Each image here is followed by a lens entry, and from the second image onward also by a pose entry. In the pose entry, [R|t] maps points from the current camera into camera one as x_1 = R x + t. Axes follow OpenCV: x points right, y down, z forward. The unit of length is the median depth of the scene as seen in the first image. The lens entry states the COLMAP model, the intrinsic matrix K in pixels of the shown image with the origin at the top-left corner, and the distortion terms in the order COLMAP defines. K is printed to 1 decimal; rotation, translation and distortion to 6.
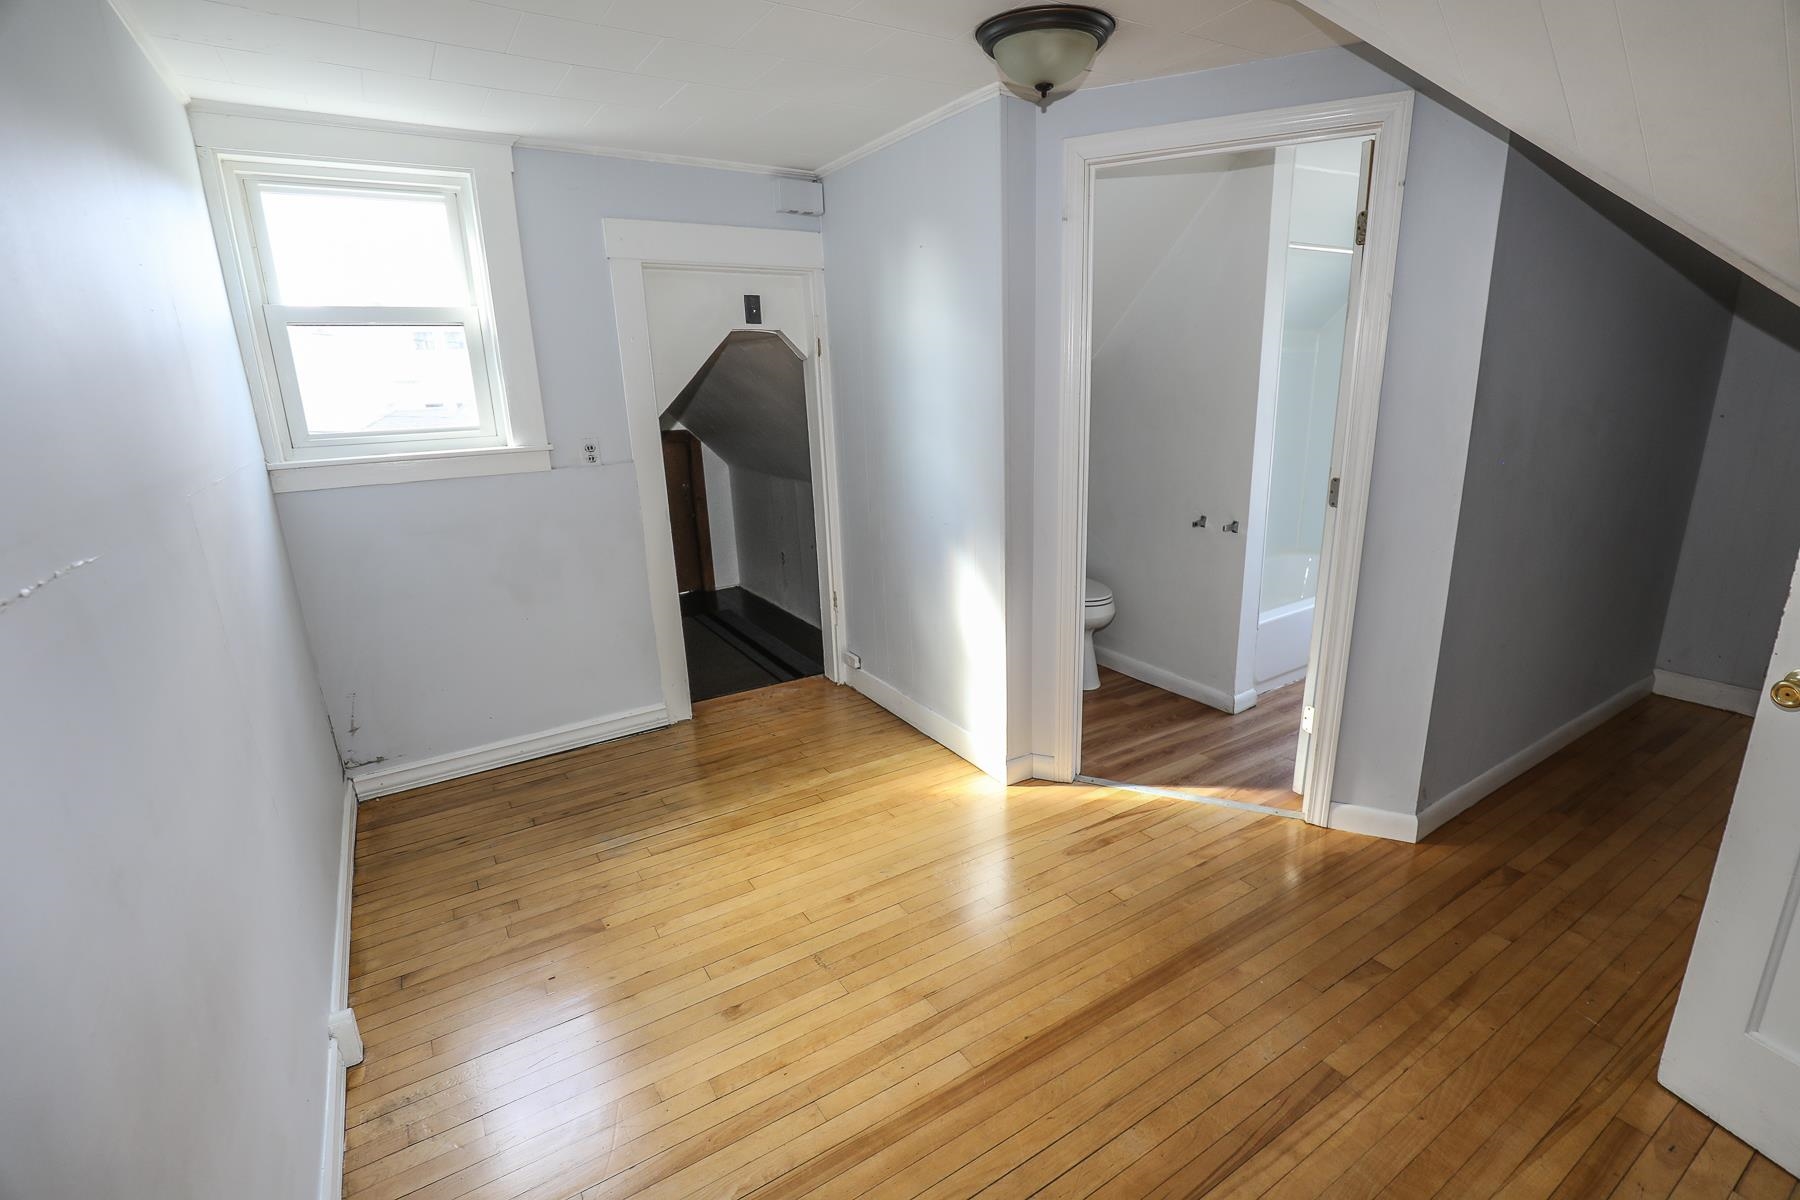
lens RADIAL K [[820.5, 0, 911.2], [0, 820.5, 613.3], [0, 0, 1]] dist [-0.029729, 0.001062]
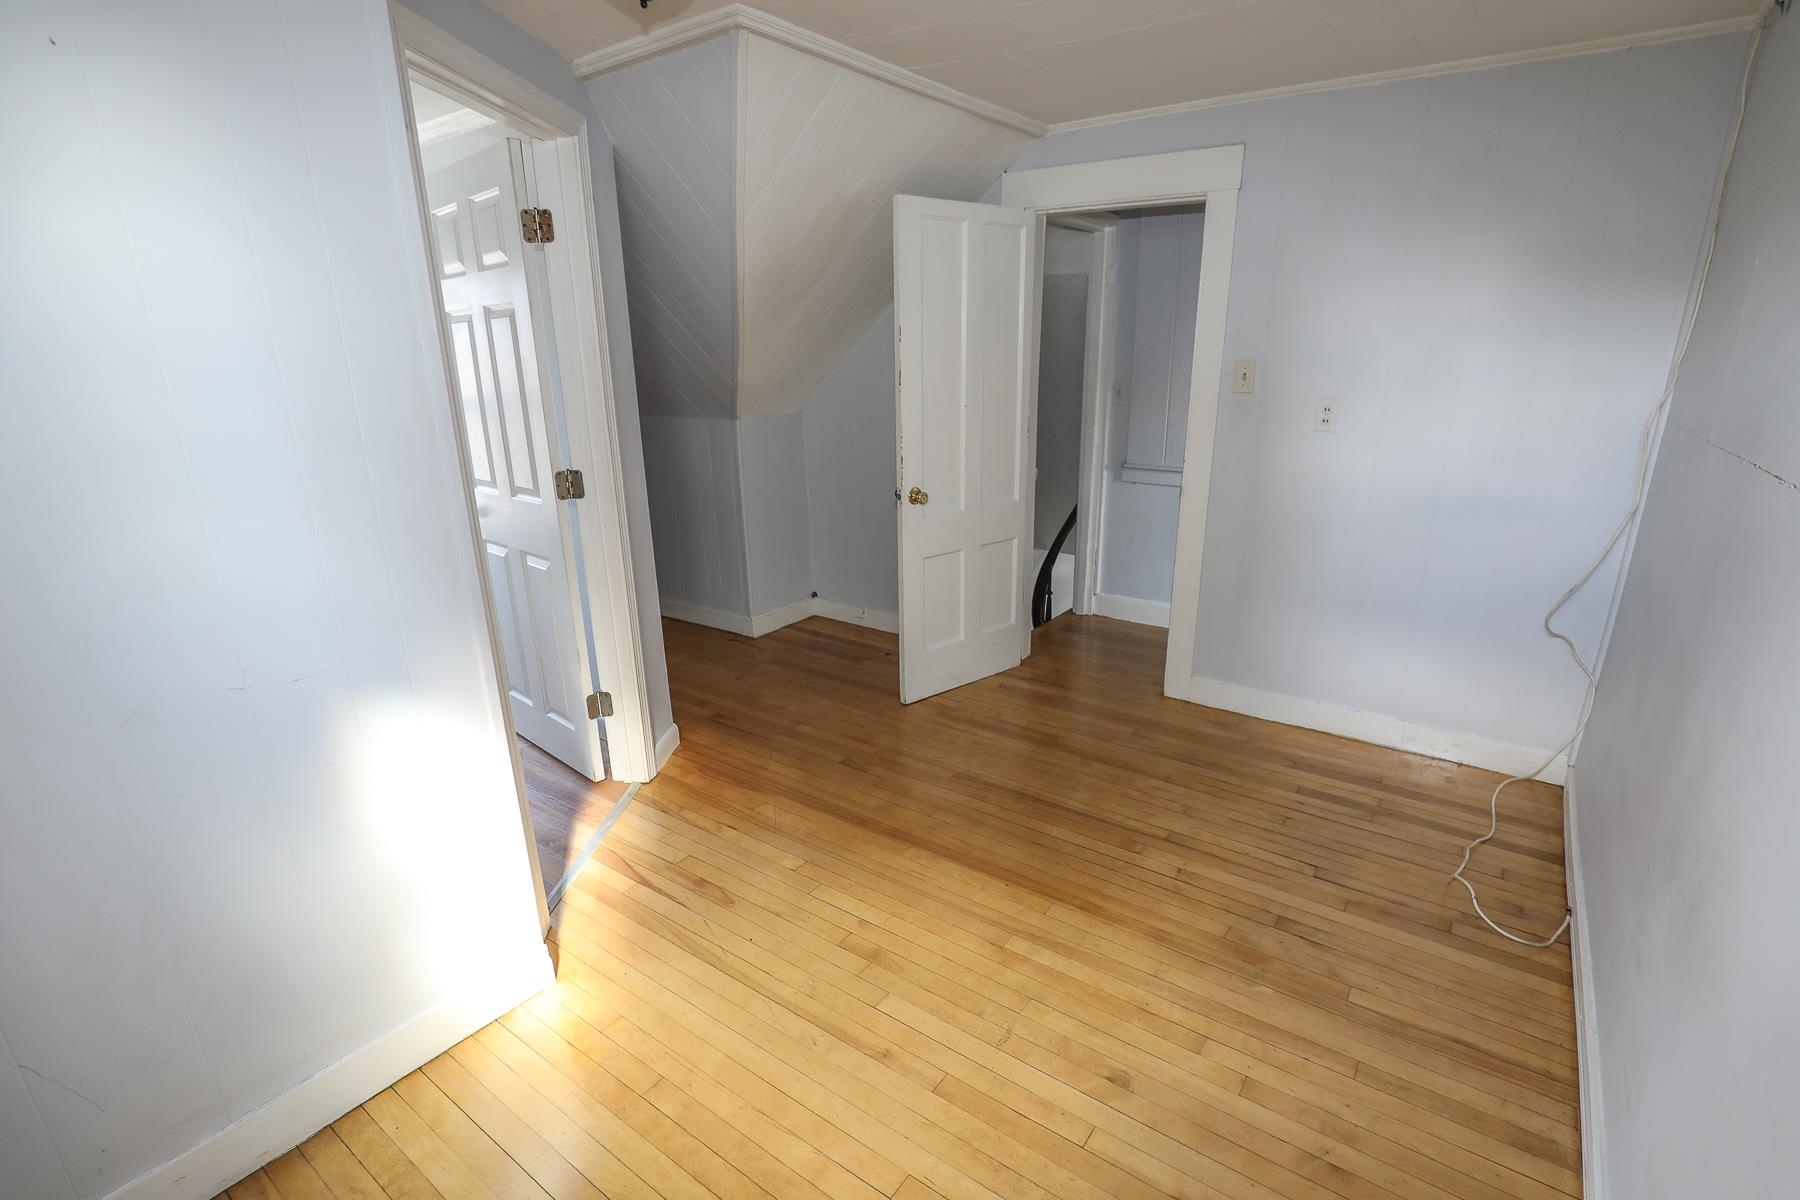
lens RADIAL K [[820.5, 0, 911.2], [0, 820.5, 613.3], [0, 0, 1]] dist [-0.029729, 0.001062]
pose [[-0.362462, -0.250310, 0.897756, -0.763972], [0.286499, 0.886693, 0.362897, -0.322971], [-0.886871, 0.388743, -0.249679, 1.170200]]
